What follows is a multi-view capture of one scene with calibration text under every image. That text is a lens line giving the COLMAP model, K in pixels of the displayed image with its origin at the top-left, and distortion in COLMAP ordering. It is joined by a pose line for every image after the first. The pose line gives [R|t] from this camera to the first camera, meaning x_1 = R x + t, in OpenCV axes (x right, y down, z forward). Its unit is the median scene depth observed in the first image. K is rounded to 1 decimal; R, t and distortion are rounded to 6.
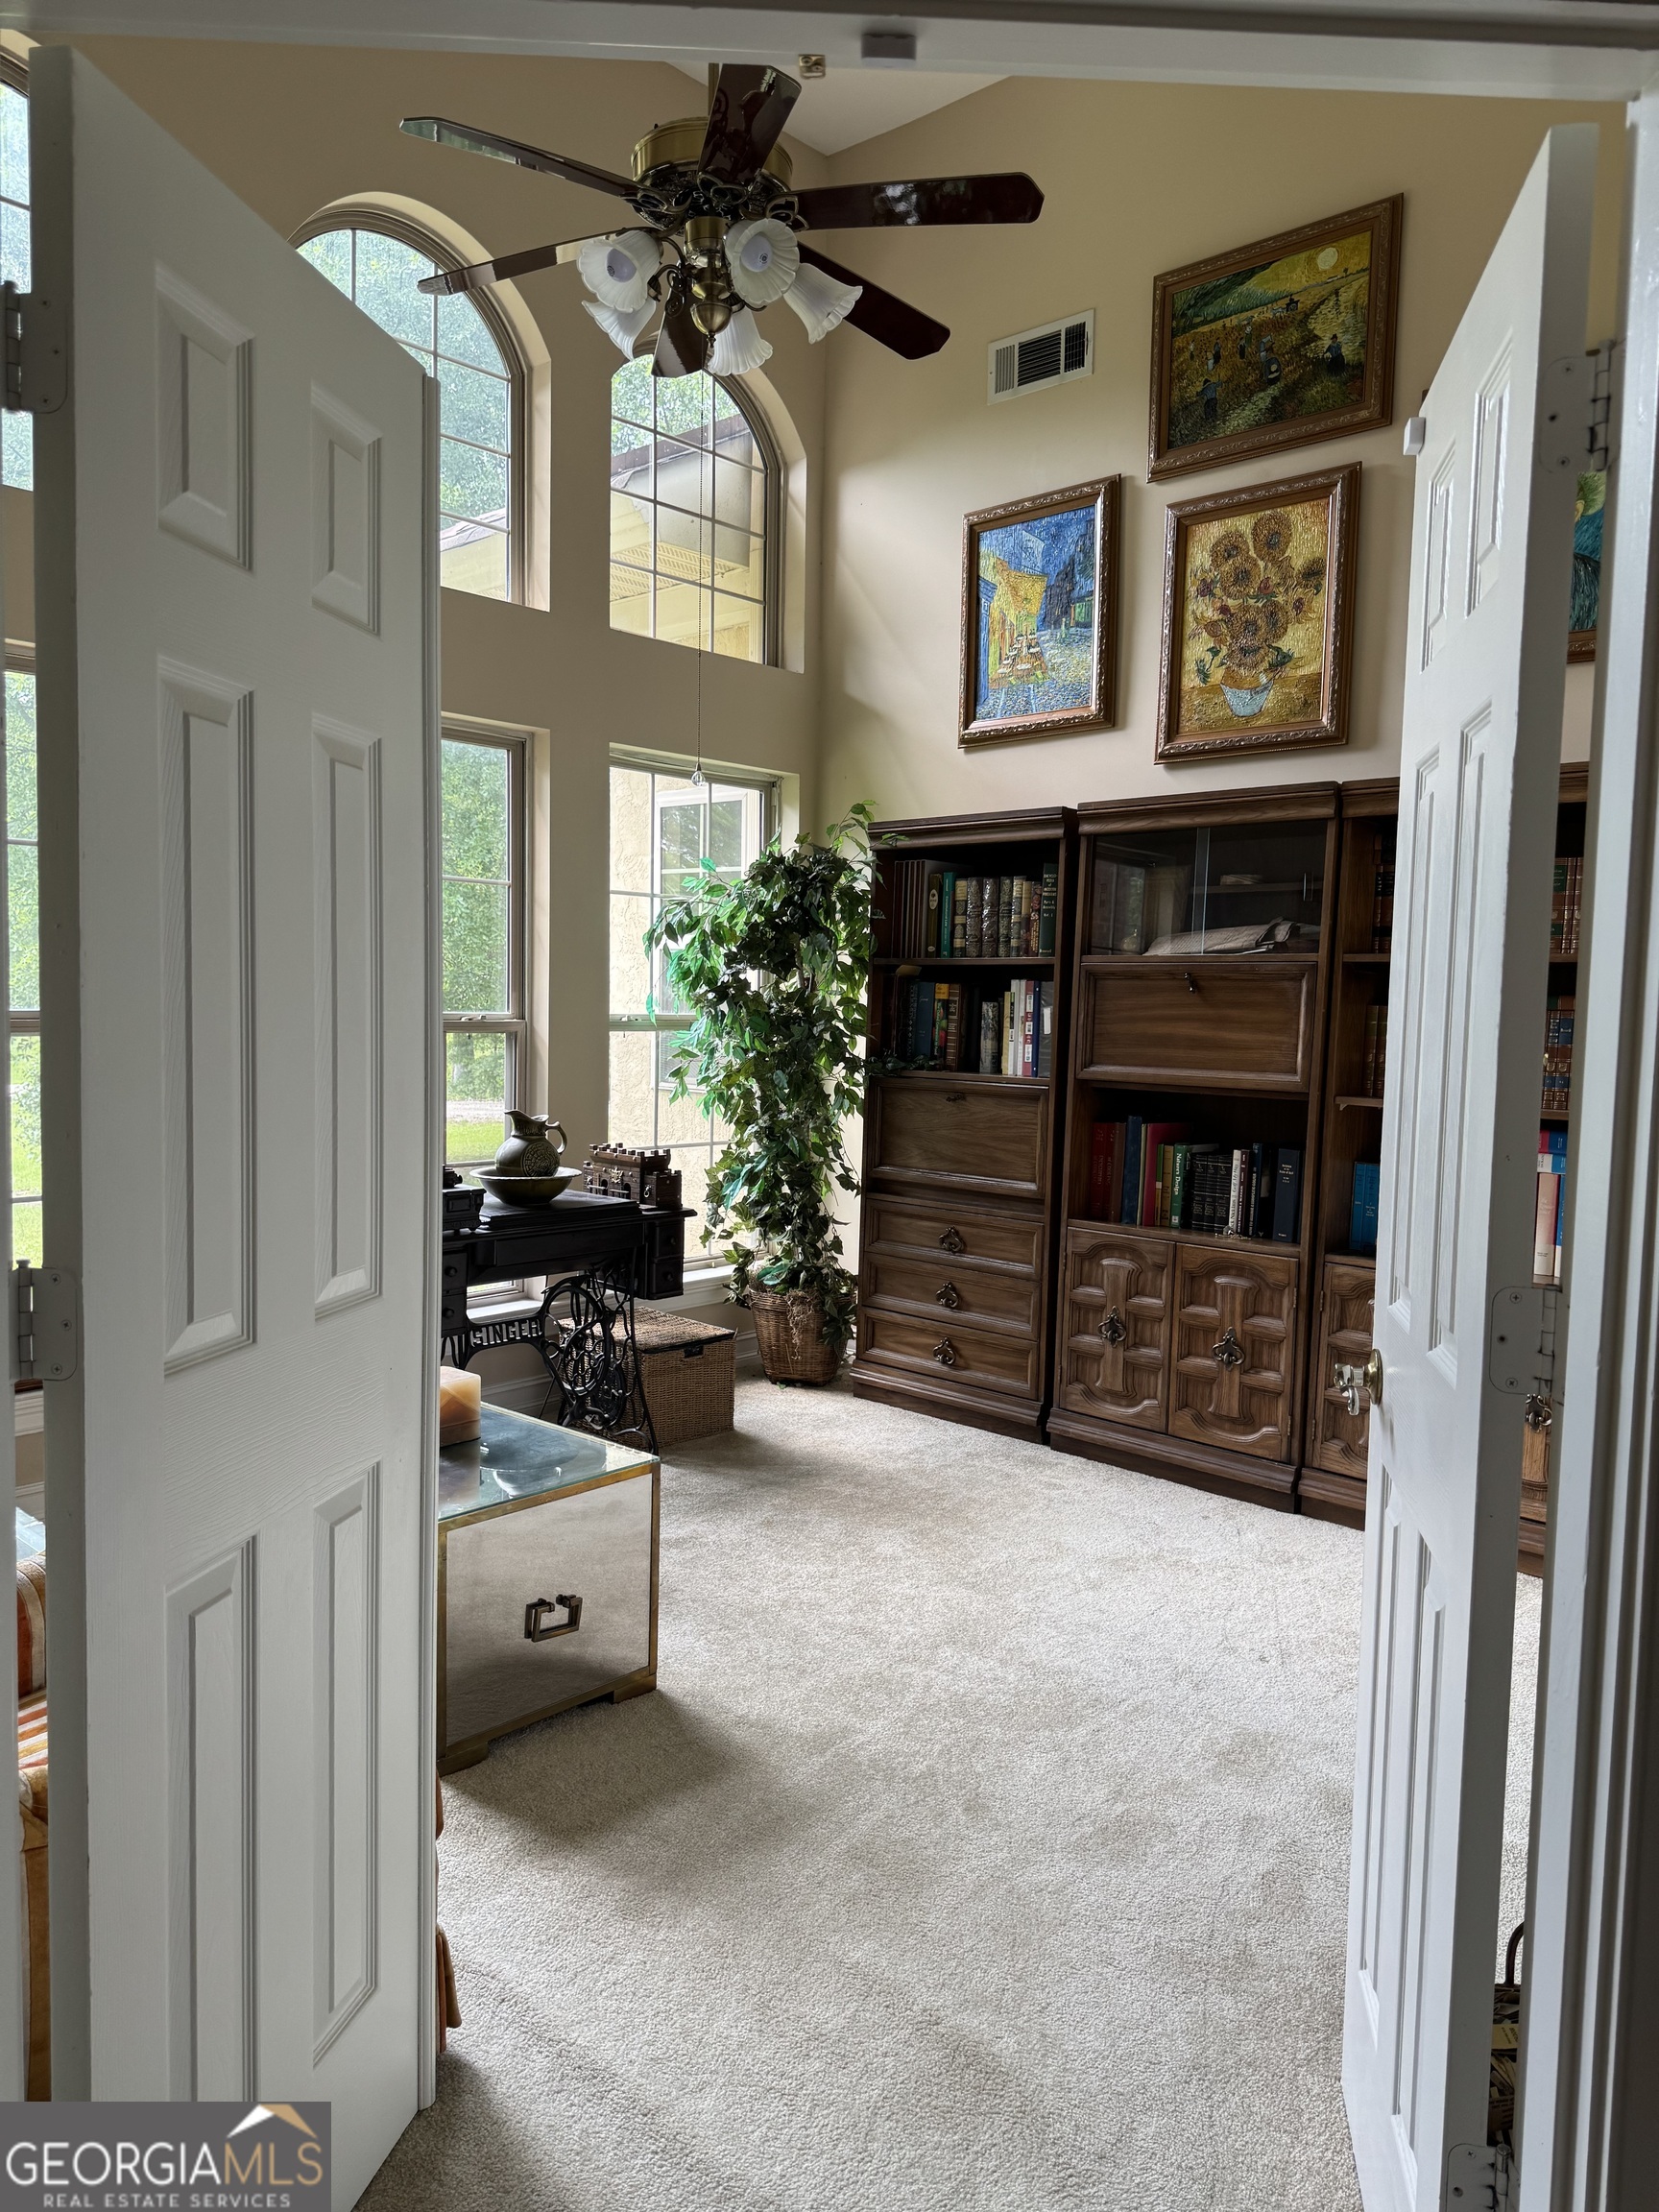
lens RADIAL K [[1545.0, 0, 829.5], [0, 1545.0, 1106.0], [0, 0, 1]] dist [0.002109, -0.000586]
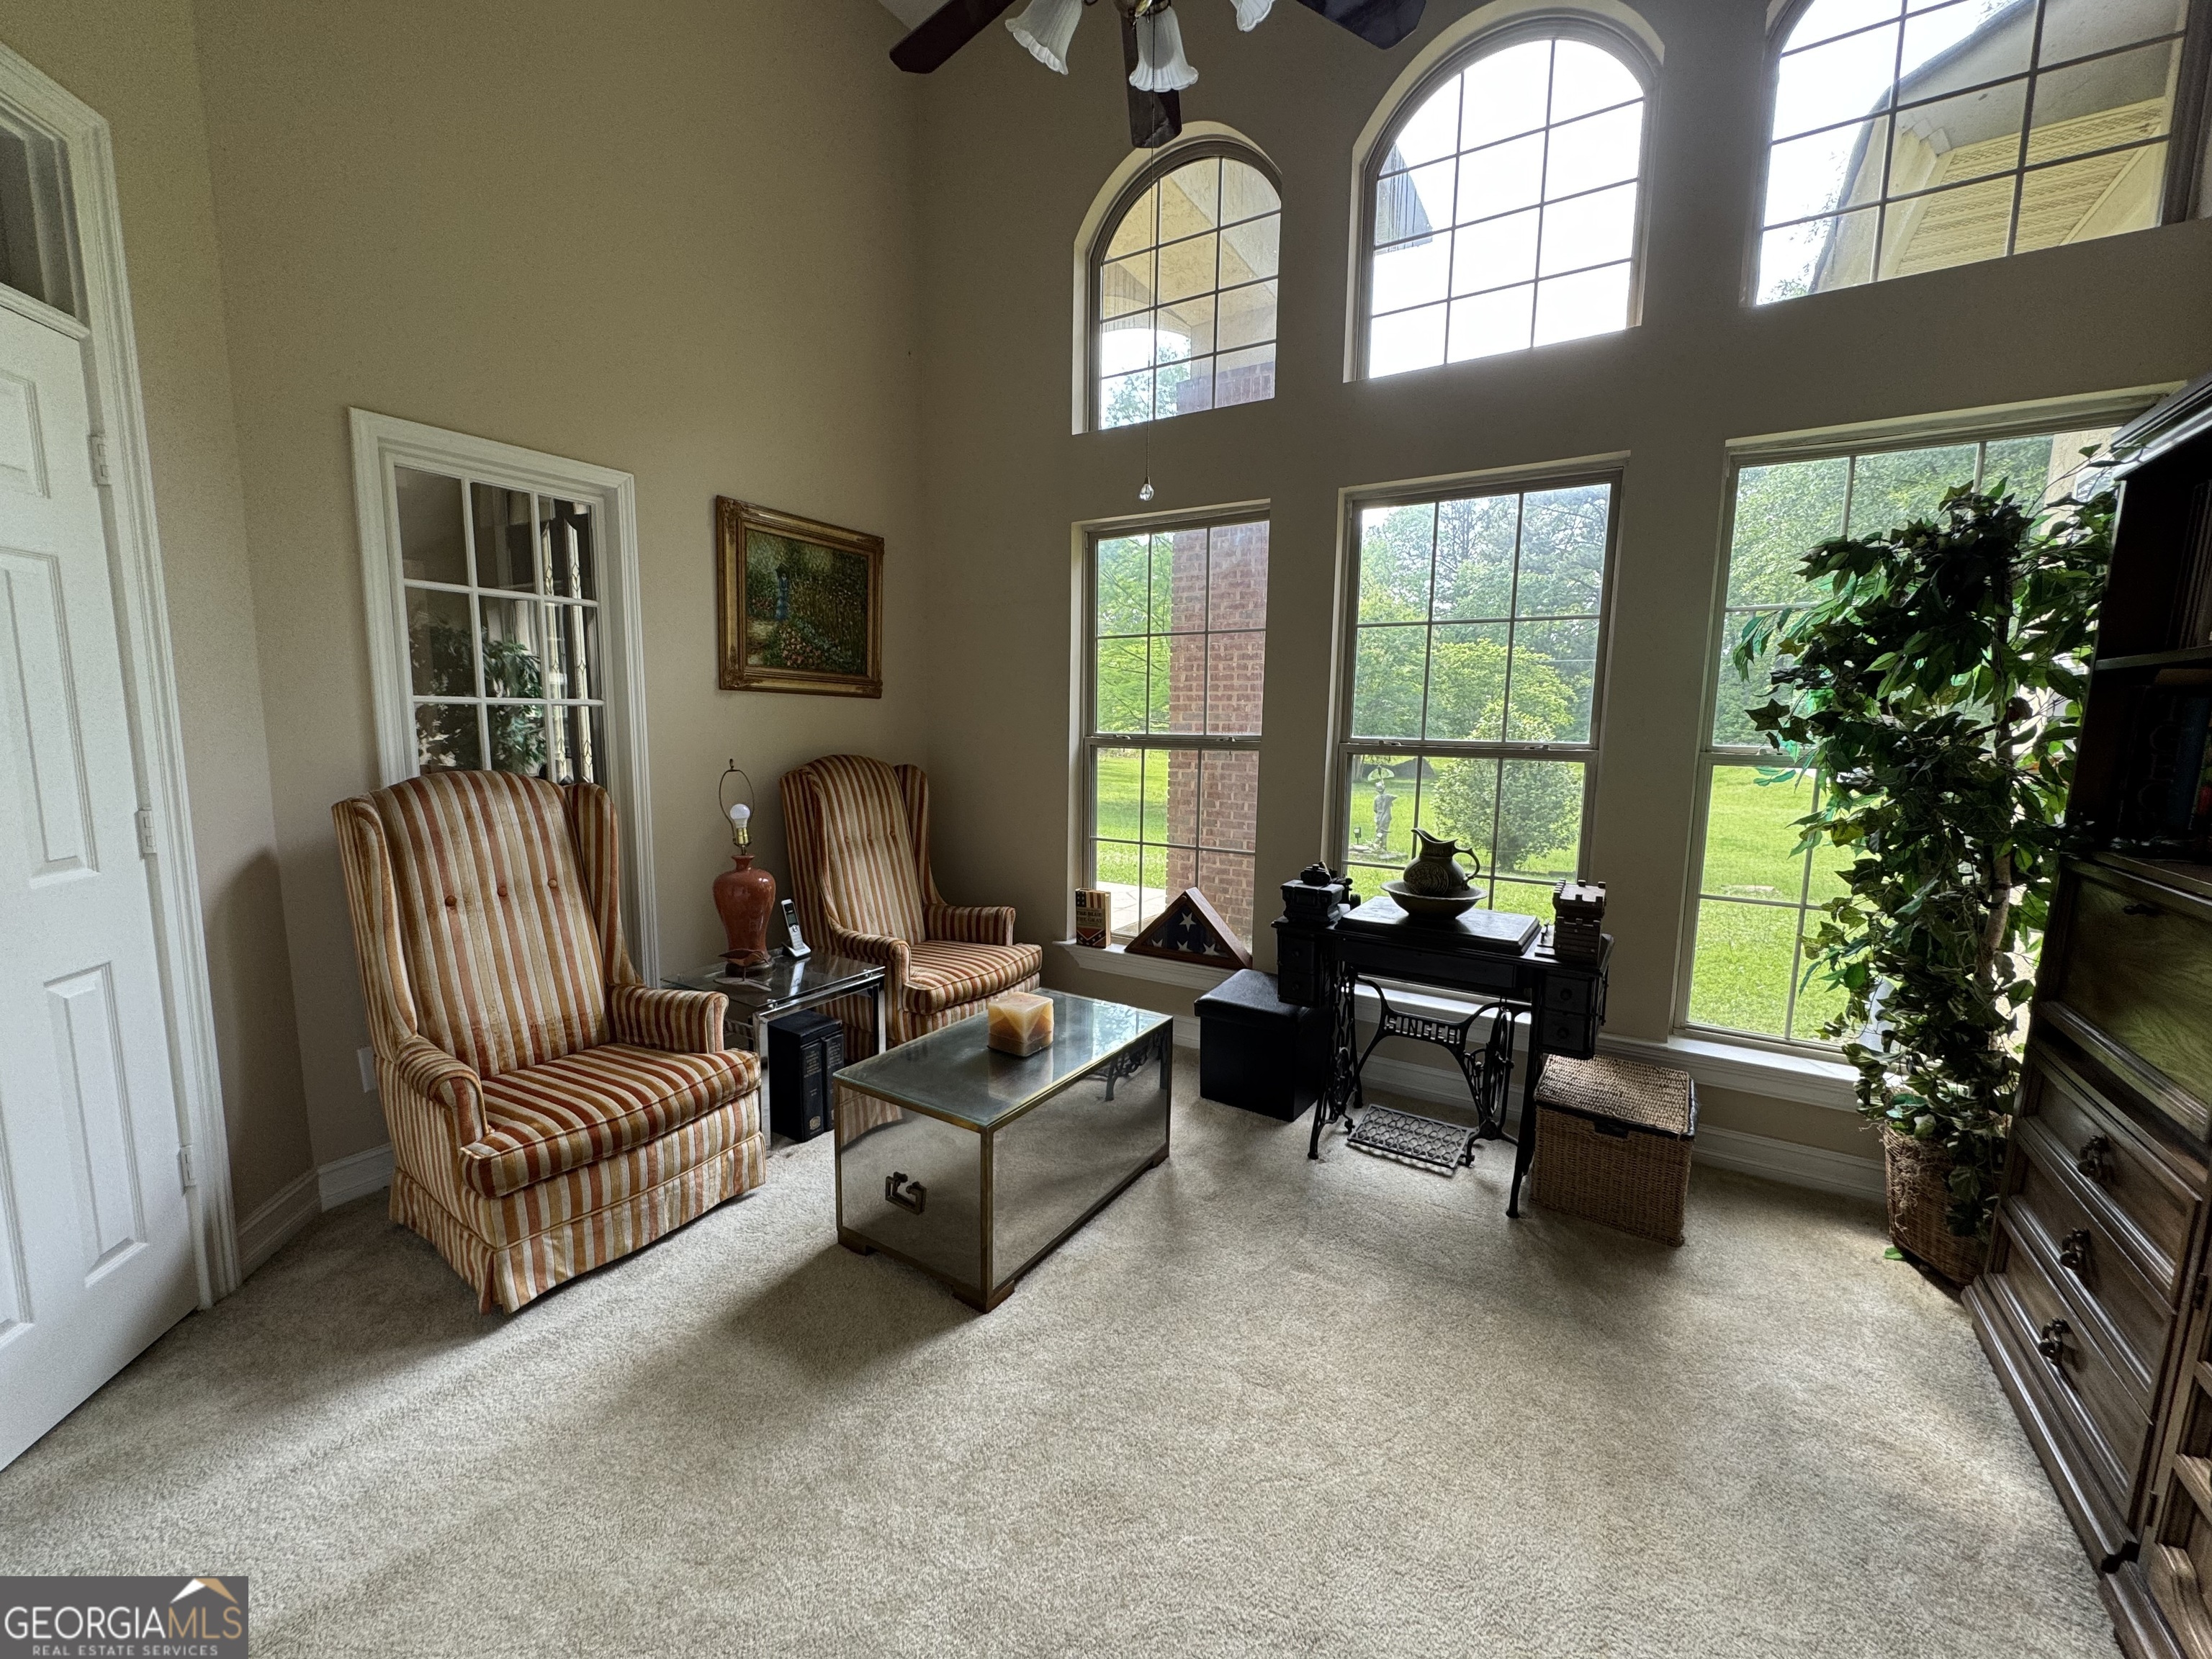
lens RADIAL K [[896.4, 0, 1106.0], [0, 896.4, 829.5], [0, 0, 1]] dist [-0.016469, -0.000067]
pose [[0.187000, 0.108622, -0.976336, 0.355025], [-0.082246, 0.992110, 0.094625, -0.036711], [0.978911, 0.062605, 0.194458, 0.642181]]
